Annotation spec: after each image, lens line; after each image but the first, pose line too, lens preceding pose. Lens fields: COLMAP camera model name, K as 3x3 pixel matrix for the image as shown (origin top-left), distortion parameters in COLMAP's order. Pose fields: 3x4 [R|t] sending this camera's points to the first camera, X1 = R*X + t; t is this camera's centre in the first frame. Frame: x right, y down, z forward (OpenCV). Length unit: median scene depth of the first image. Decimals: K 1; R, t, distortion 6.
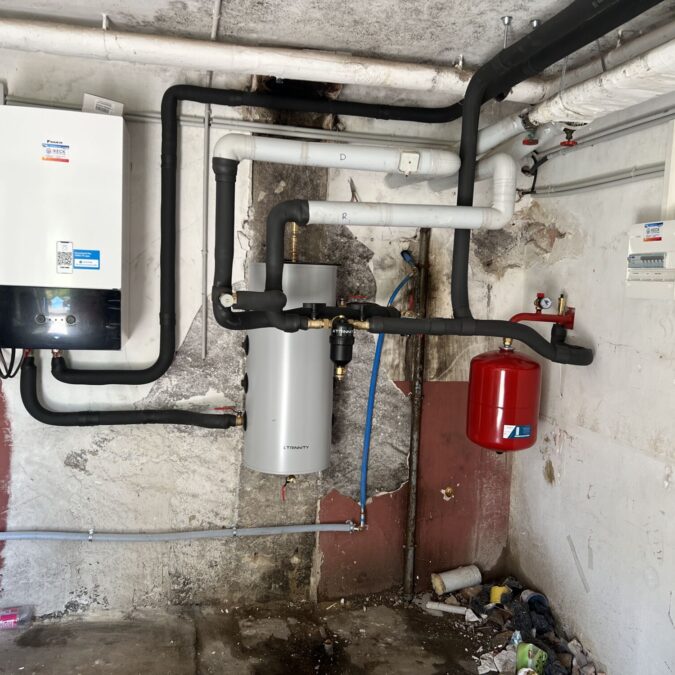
lens RADIAL K [[683.0, 0, 335.4], [0, 683.0, 329.7], [0, 0, 1]] dist [0.086251, -0.110988]
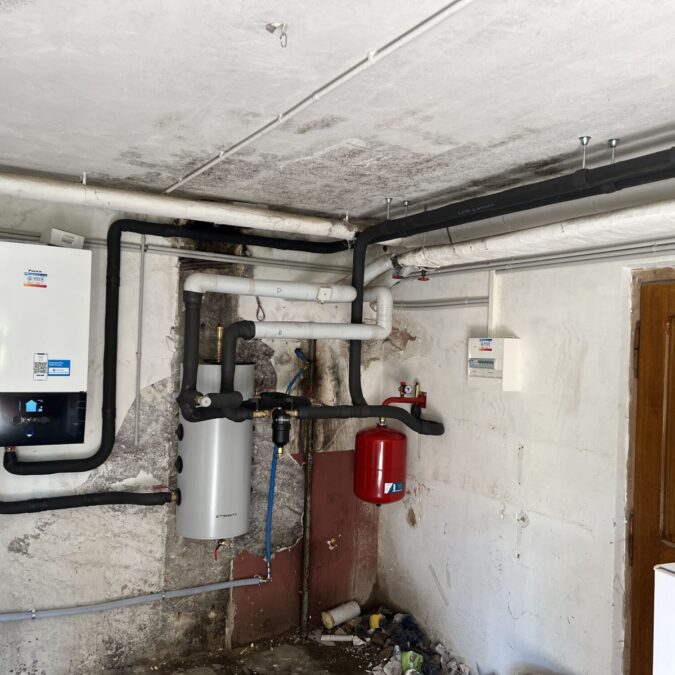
lens RADIAL K [[683.0, 0, 335.4], [0, 683.0, 329.7], [0, 0, 1]] dist [0.086251, -0.110988]
pose [[0.952479, -0.003605, 0.304581, -0.228577], [0.031861, 0.995624, -0.087852, -0.040178], [-0.302932, 0.093381, 0.948426, -0.235947]]
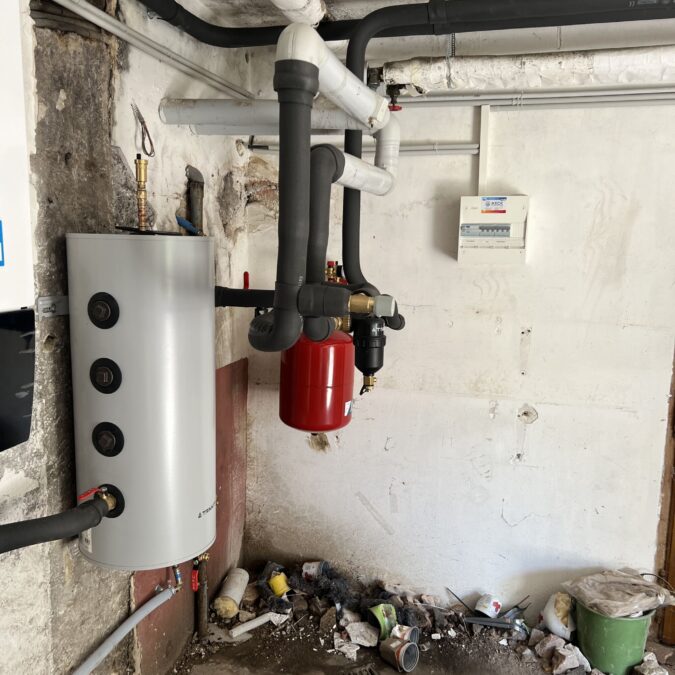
lens RADIAL K [[692.6, 0, 321.2], [0, 692.6, 338.6], [0, 0, 1]] dist [0.084029, -0.120314]
pose [[0.462820, -0.154462, 0.872891, -0.542509], [0.067715, 0.987985, 0.138925, -0.077118], [-0.883862, -0.005189, 0.467719, 0.535580]]
